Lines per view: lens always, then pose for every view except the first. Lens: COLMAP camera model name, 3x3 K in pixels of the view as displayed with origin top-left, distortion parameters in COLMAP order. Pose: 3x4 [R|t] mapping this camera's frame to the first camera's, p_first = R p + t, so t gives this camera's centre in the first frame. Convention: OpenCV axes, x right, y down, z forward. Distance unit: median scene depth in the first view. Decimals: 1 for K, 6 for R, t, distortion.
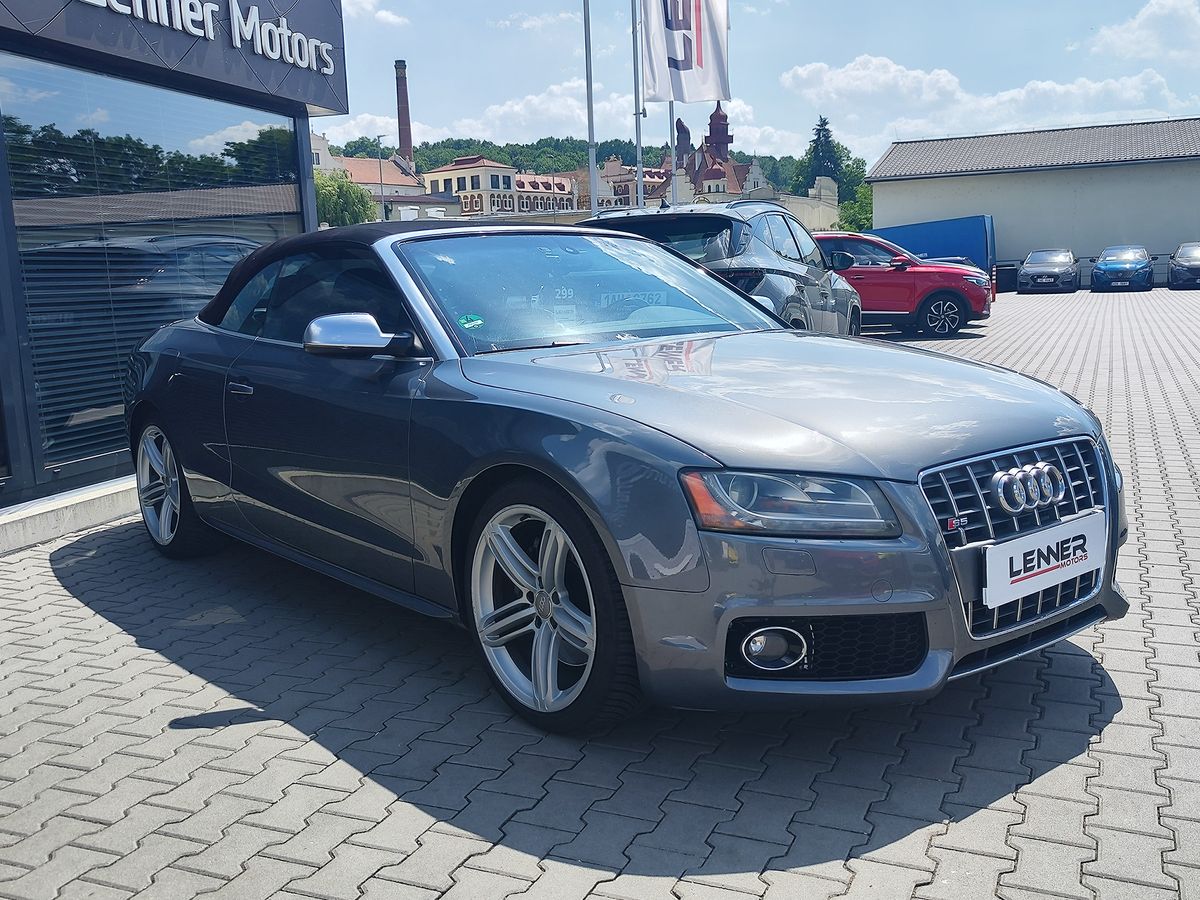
lens RADIAL K [[1103.9, 0, 599.9], [0, 1103.9, 510.6], [0, 0, 1]] dist [0.010285, -0.003316]
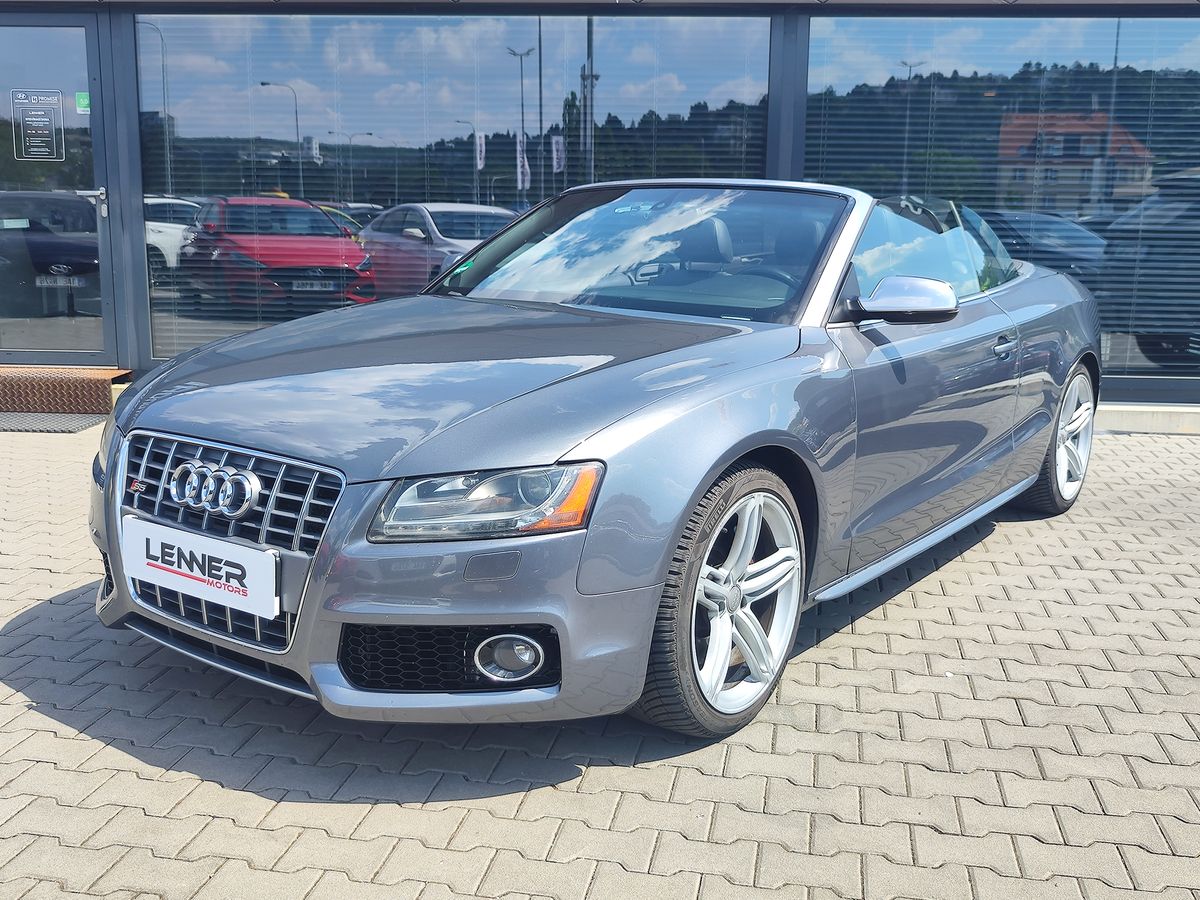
lens RADIAL K [[1248.7, 0, 595.4], [0, 1248.7, 468.9], [0, 0, 1]] dist [0.003157, -0.008144]
pose [[0.238206, 0.240246, -0.941031, 0.839142], [-0.221439, 0.956836, 0.188227, -0.175658], [0.945634, 0.163544, 0.281124, 0.591734]]
